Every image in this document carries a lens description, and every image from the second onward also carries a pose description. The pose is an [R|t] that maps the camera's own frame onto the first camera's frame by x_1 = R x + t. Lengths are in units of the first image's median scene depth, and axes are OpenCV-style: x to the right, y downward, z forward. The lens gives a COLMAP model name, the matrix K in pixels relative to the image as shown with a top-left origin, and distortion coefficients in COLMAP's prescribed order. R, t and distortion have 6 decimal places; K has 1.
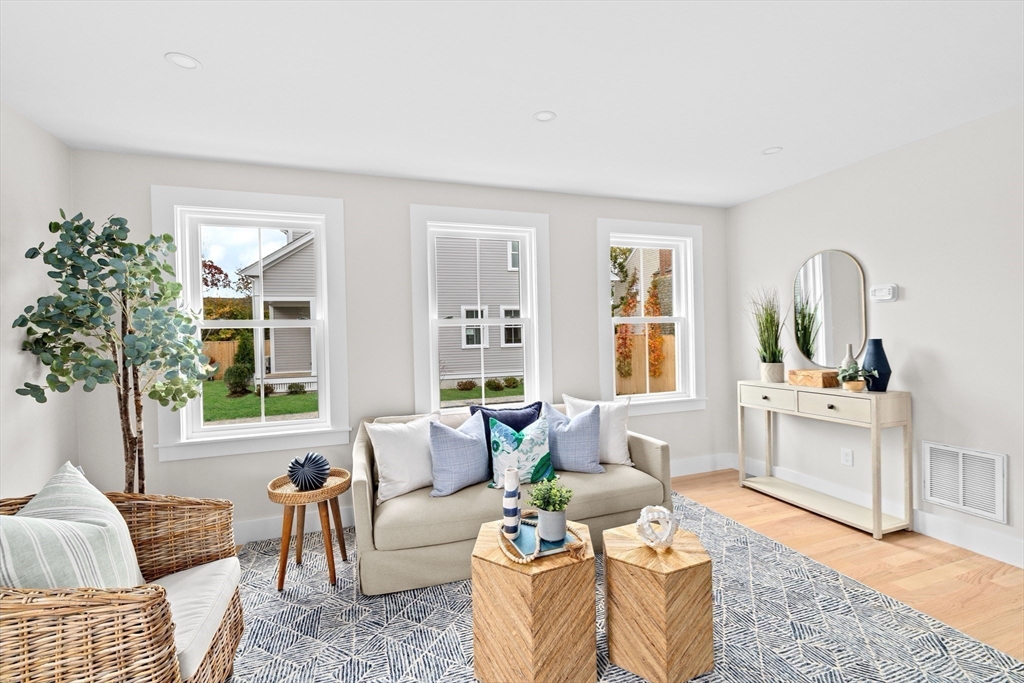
lens RADIAL K [[452.1, 0, 530.5], [0, 452.1, 338.7], [0, 0, 1]] dist [0.000922, 0.000310]
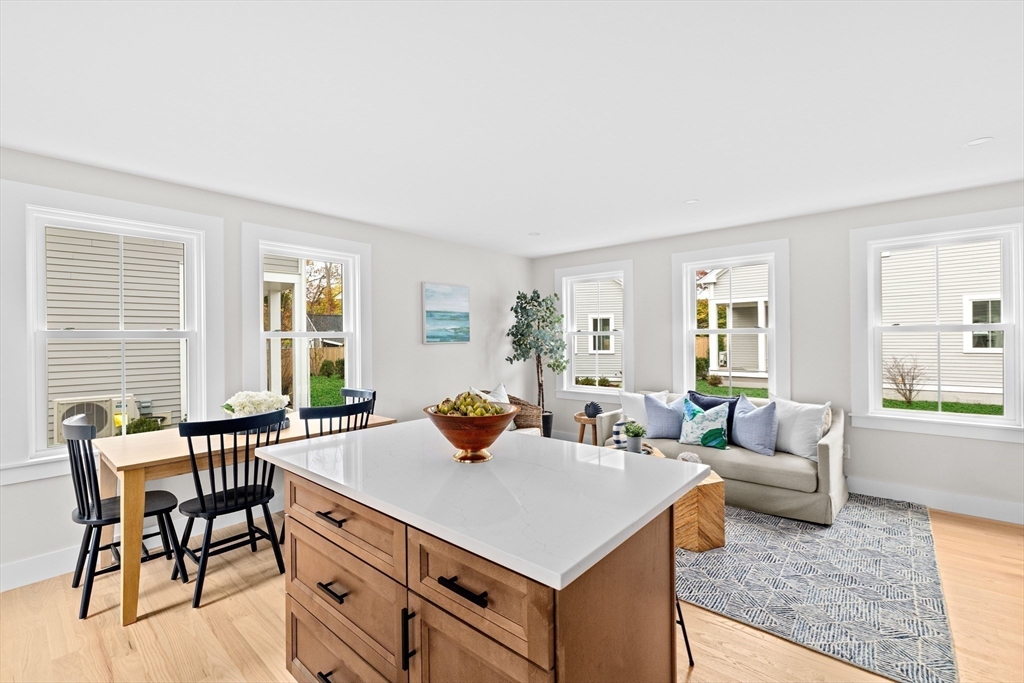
lens RADIAL K [[442.6, 0, 512.0], [0, 442.6, 341.5], [0, 0, 1]] dist [0.001151, 0.000241]
pose [[0.501926, 0.023660, -0.864587, 1.020916], [-0.016914, 0.999703, 0.017539, -0.034071], [0.864745, 0.005820, 0.502177, -0.277994]]
